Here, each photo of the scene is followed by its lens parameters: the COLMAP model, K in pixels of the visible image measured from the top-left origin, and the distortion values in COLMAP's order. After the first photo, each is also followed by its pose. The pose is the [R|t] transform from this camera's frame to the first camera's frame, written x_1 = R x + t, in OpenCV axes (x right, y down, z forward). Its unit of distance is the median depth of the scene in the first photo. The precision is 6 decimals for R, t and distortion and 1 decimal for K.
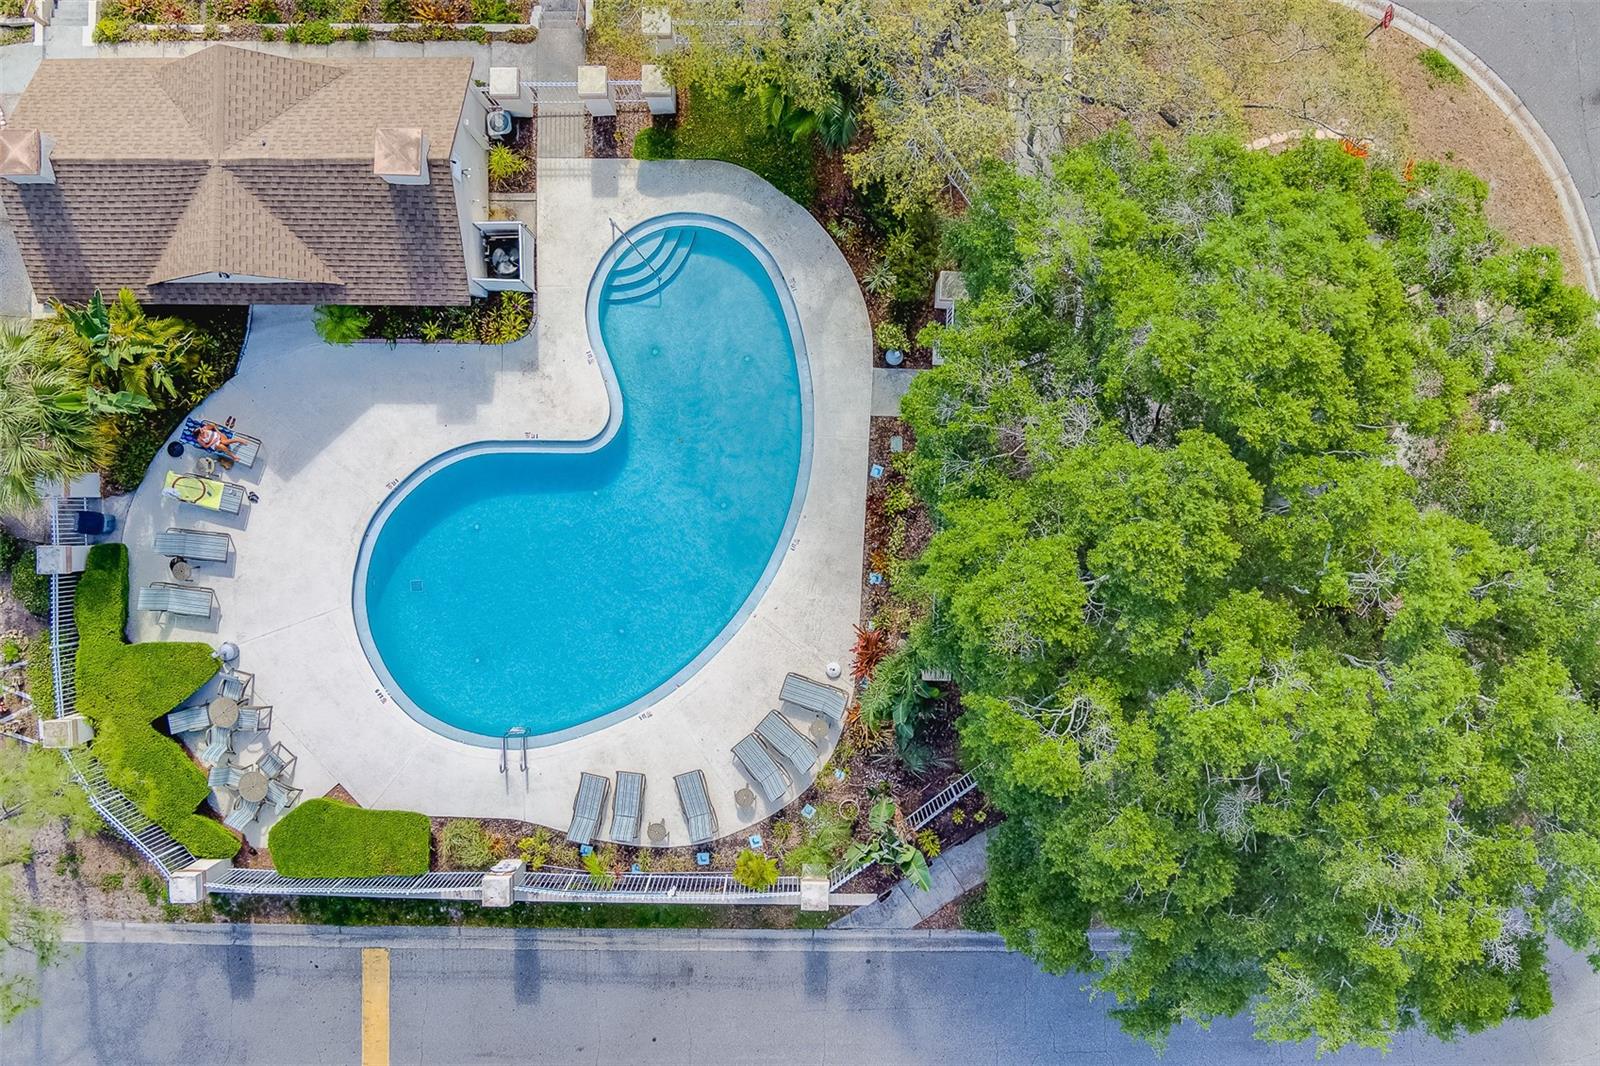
lens RADIAL K [[1385.2, 0, 807.0], [0, 1385.2, 520.8], [0, 0, 1]] dist [-0.049424, 0.010151]
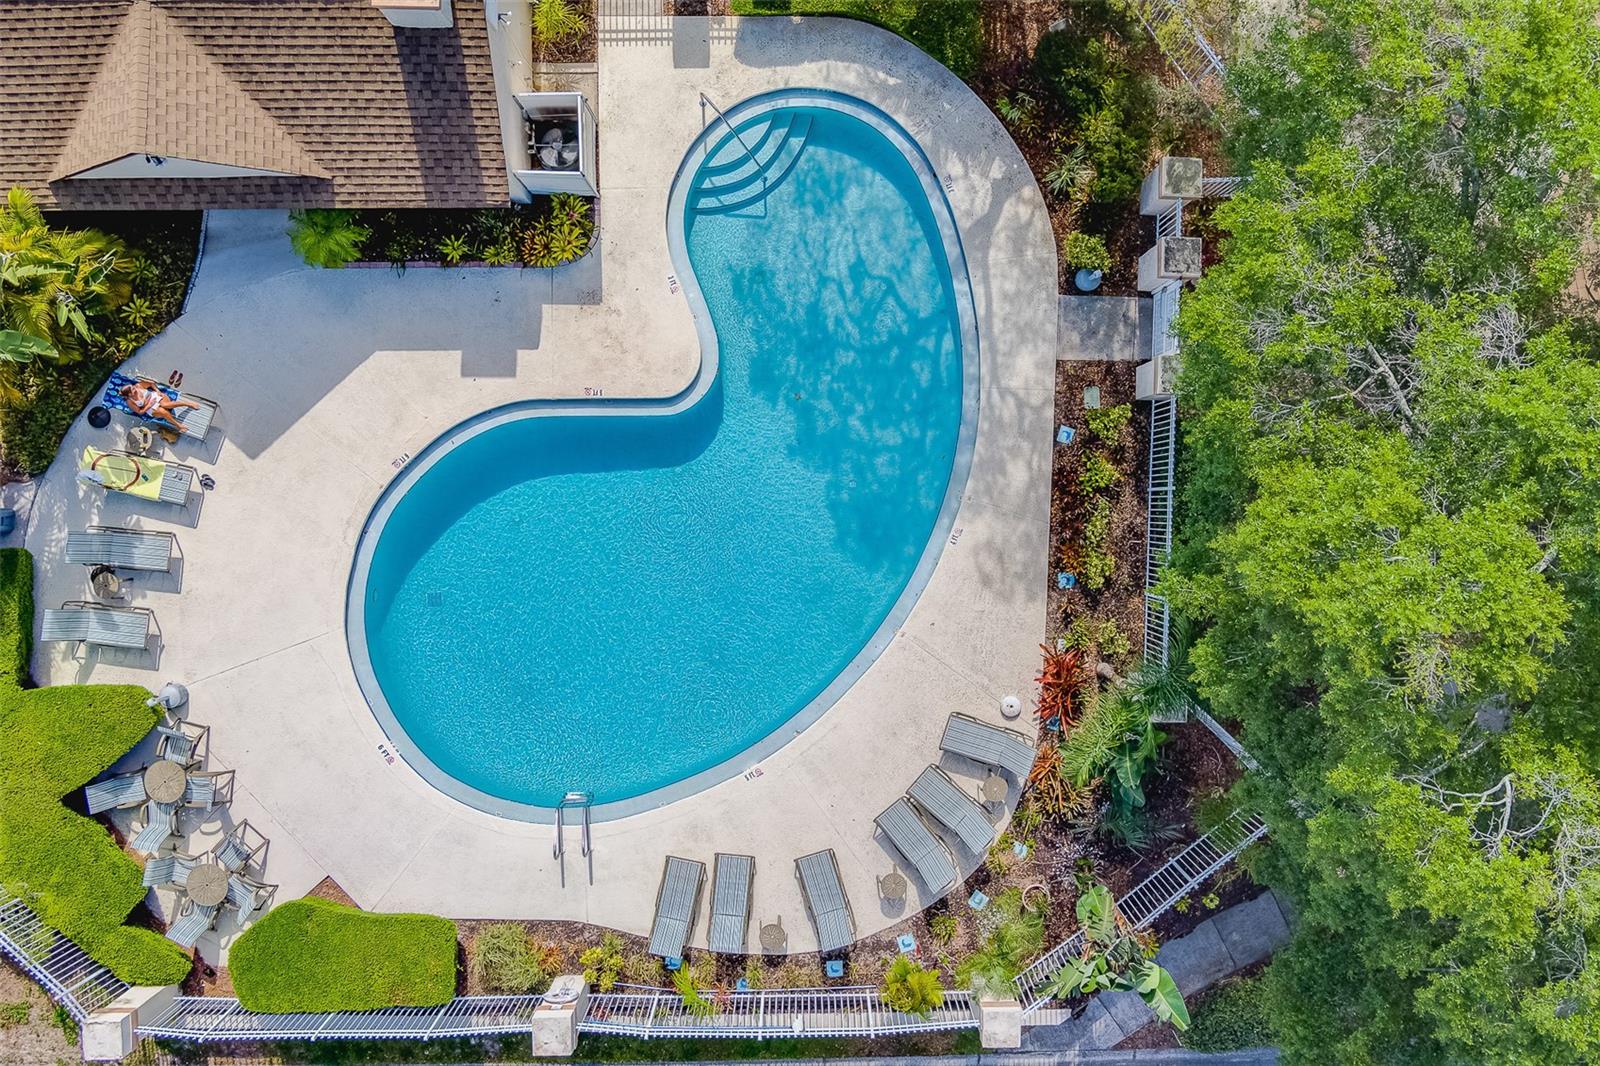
lens RADIAL K [[1329.0, 0, 853.9], [0, 1329.0, 467.2], [0, 0, 1]] dist [-0.059745, 0.037093]
pose [[0.999309, -0.013509, 0.034629, -0.086693], [0.014639, 0.999363, -0.032562, 0.002737], [-0.034167, 0.033046, 0.998870, 0.299016]]
